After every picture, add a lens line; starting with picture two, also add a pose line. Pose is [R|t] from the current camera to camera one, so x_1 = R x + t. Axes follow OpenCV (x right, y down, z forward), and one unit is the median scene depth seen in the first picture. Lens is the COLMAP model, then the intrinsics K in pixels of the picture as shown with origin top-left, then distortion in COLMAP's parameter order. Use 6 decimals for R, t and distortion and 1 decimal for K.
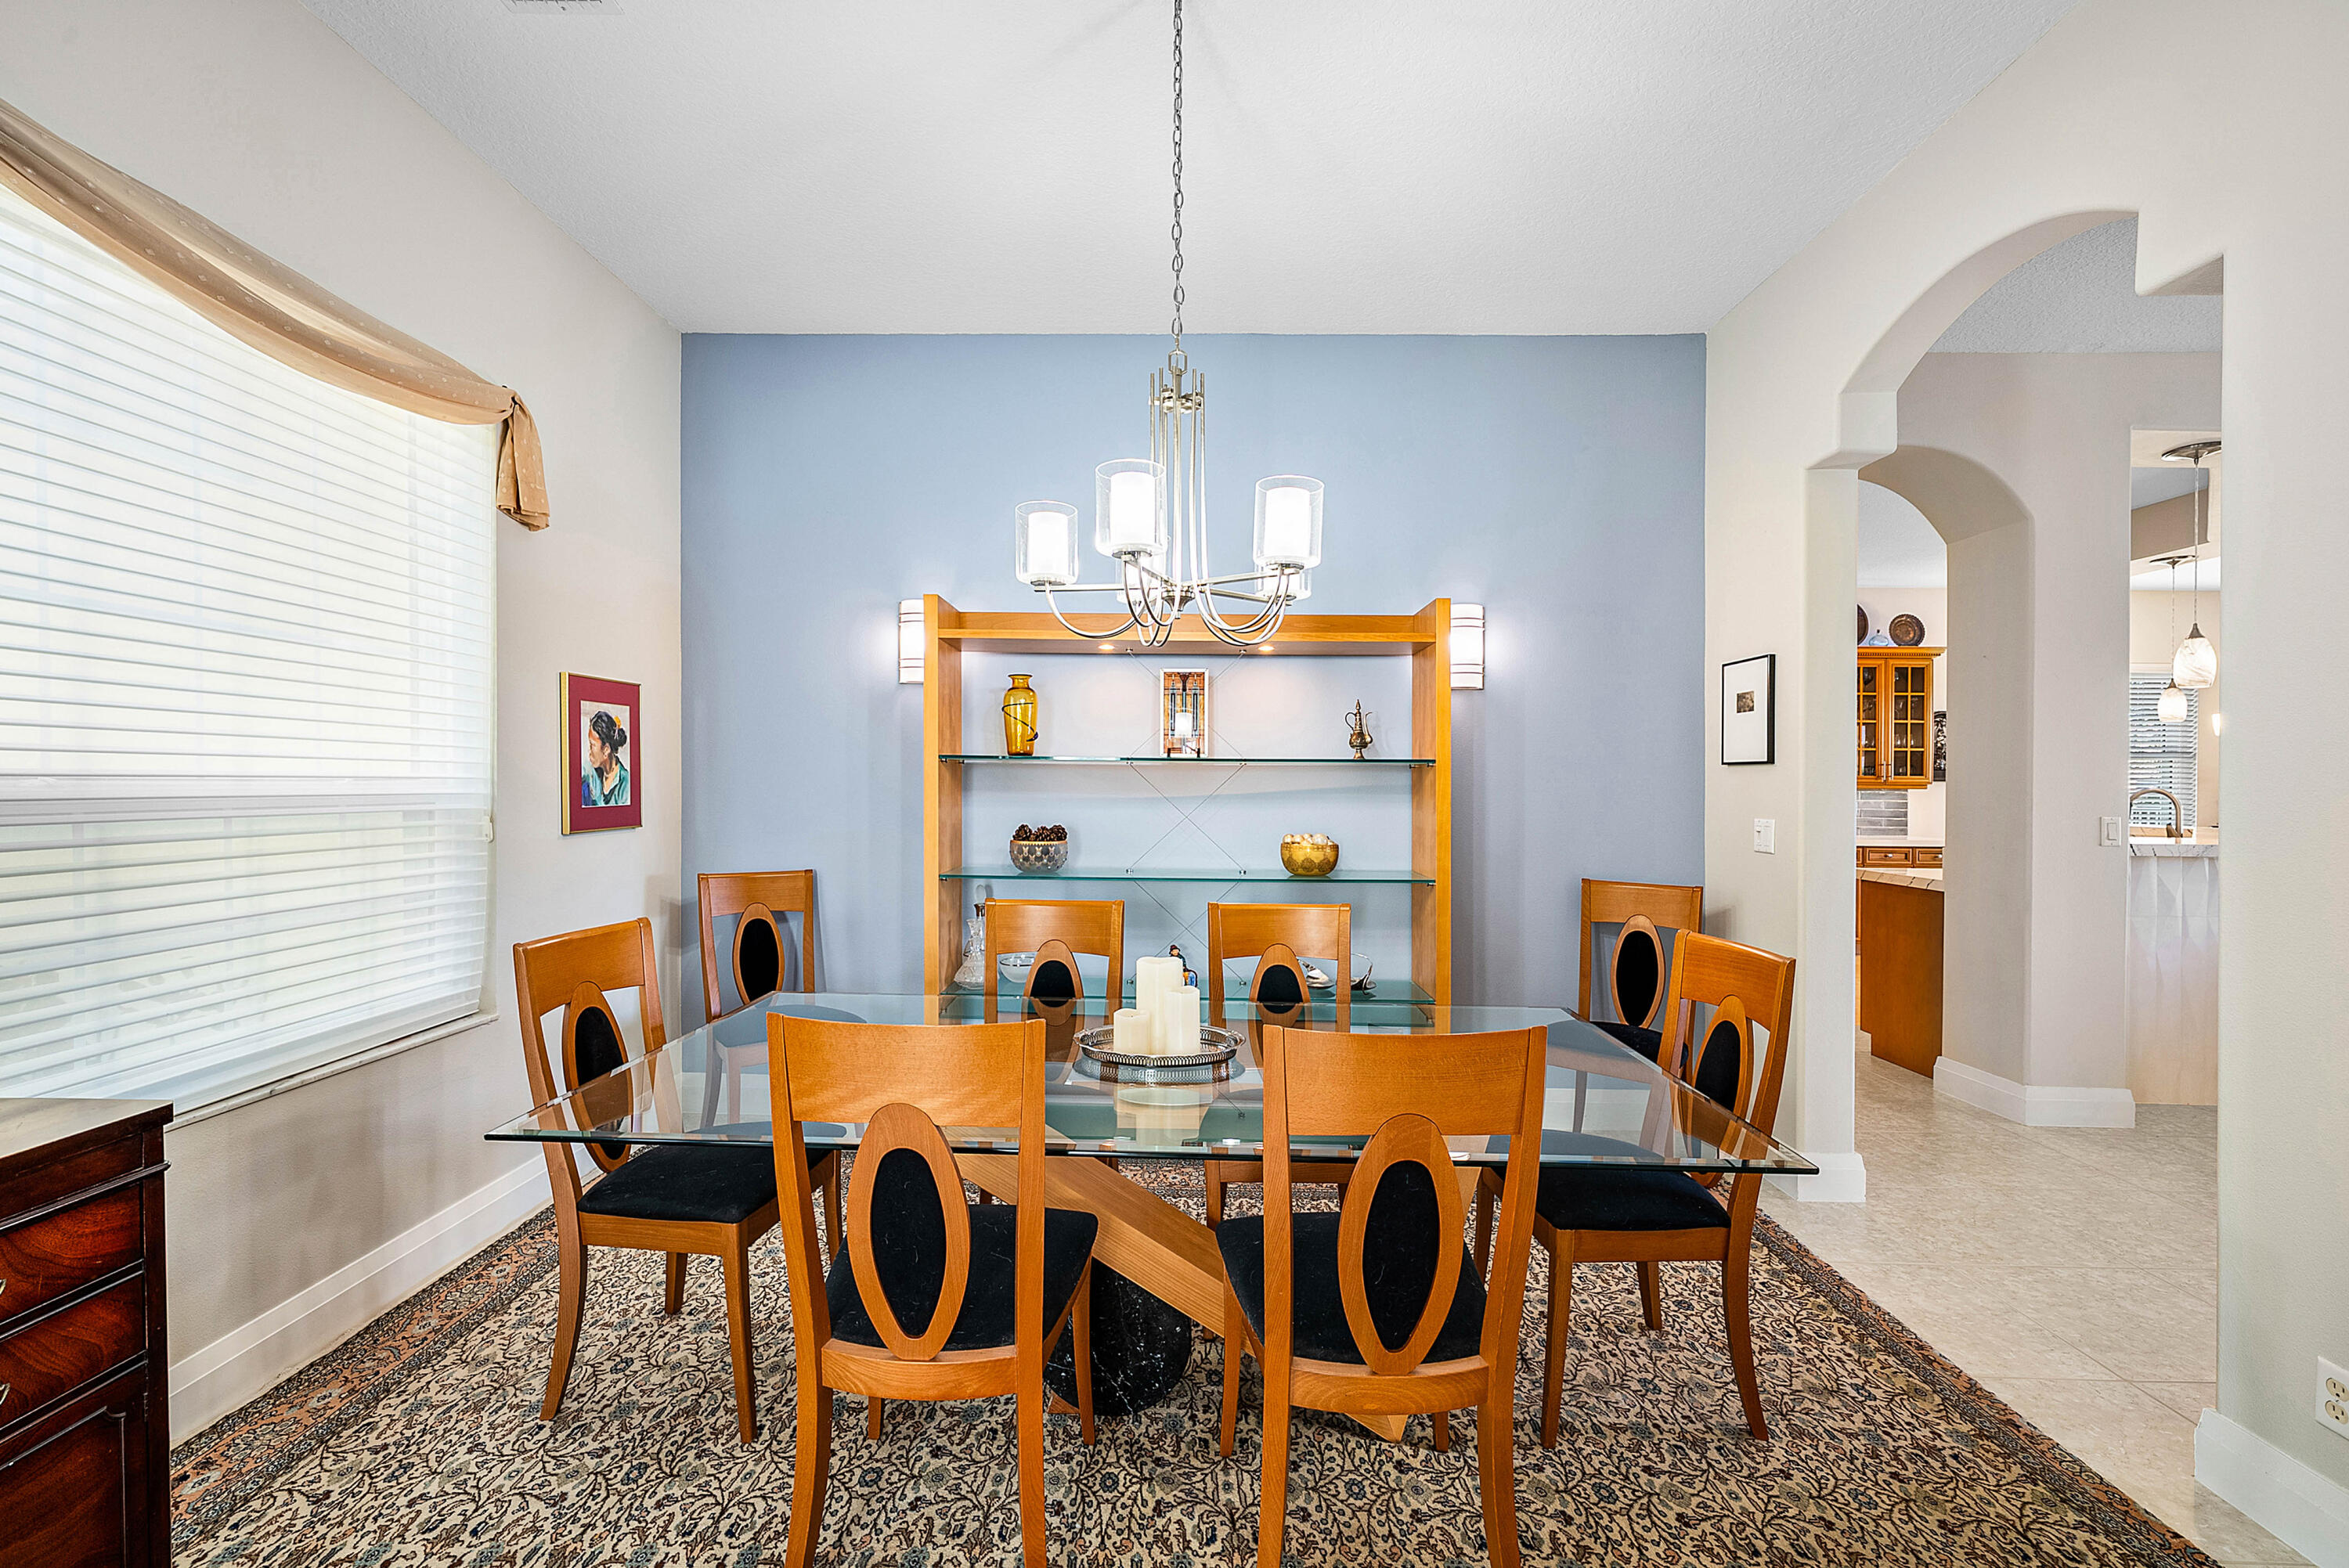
lens RADIAL K [[984.1, 0, 1175.1], [0, 984.1, 788.1], [0, 0, 1]] dist [-0.002196, 0.000378]
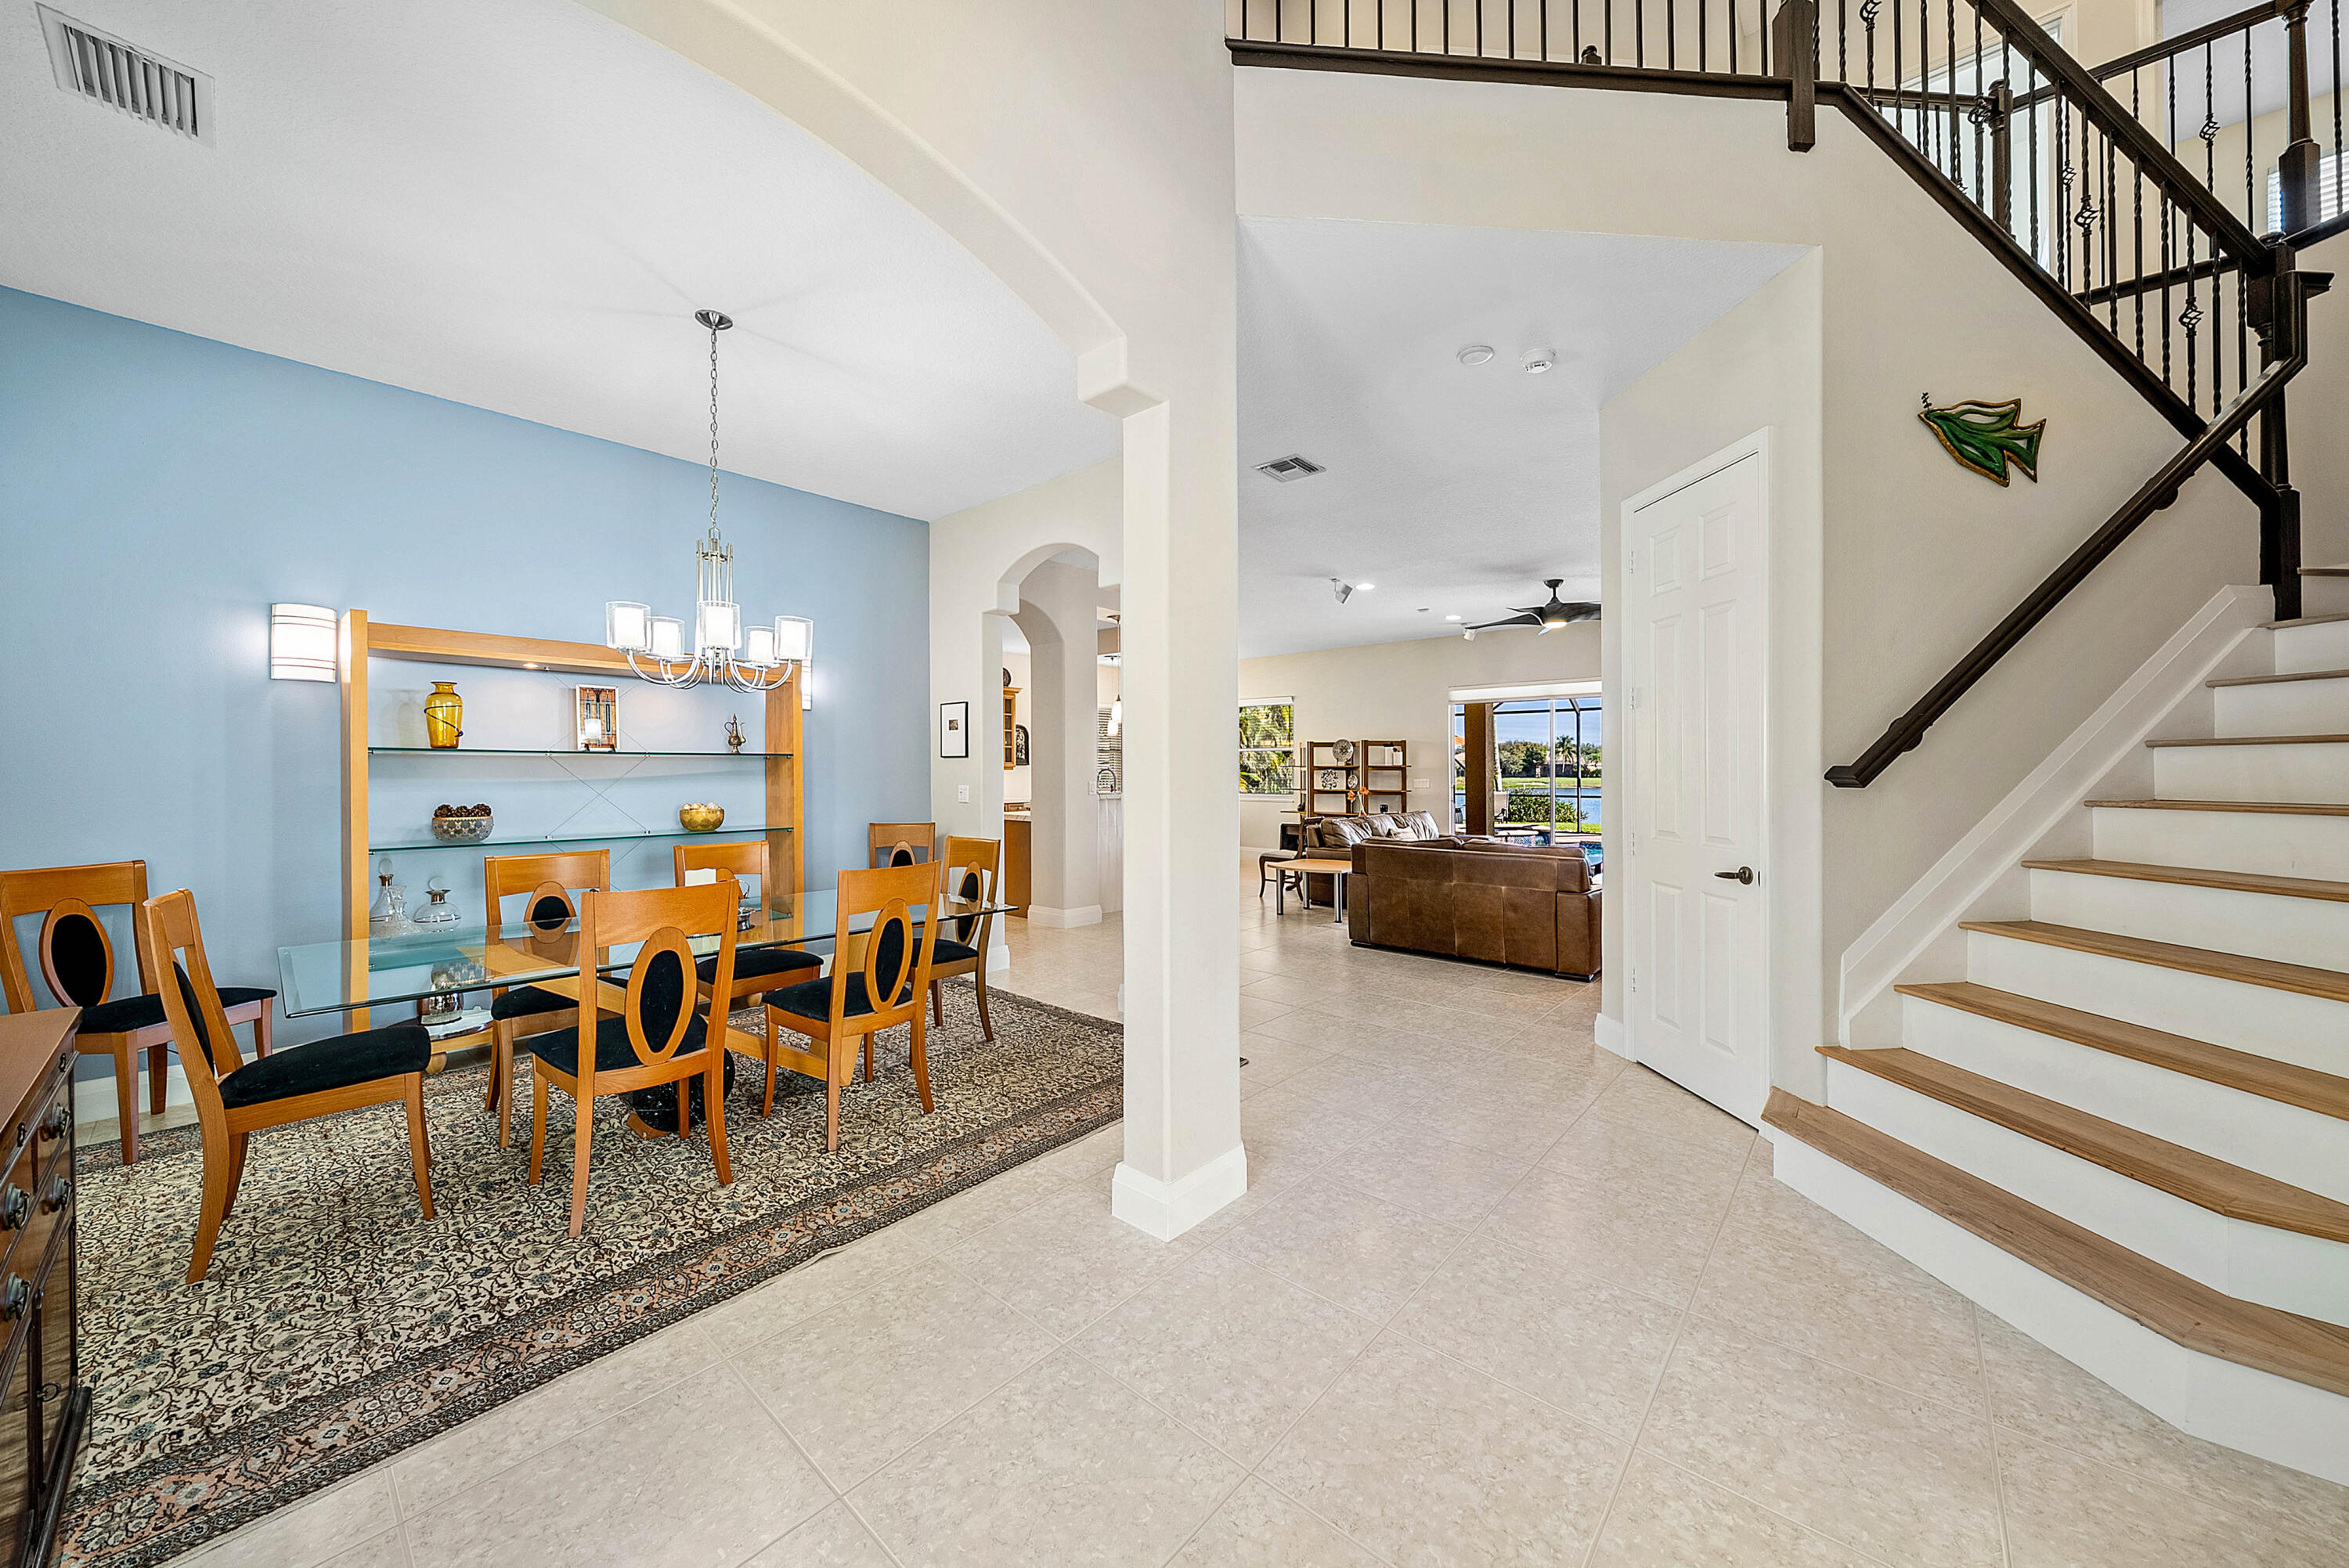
lens RADIAL K [[824.6, 0, 1179.2], [0, 824.6, 768.0], [0, 0, 1]] dist [-0.001188, -0.000475]
pose [[0.644346, -0.006806, 0.764703, -0.346579], [0.010640, 0.999943, -0.000066, 0.001269], [-0.764660, 0.008179, 0.644382, -0.351123]]
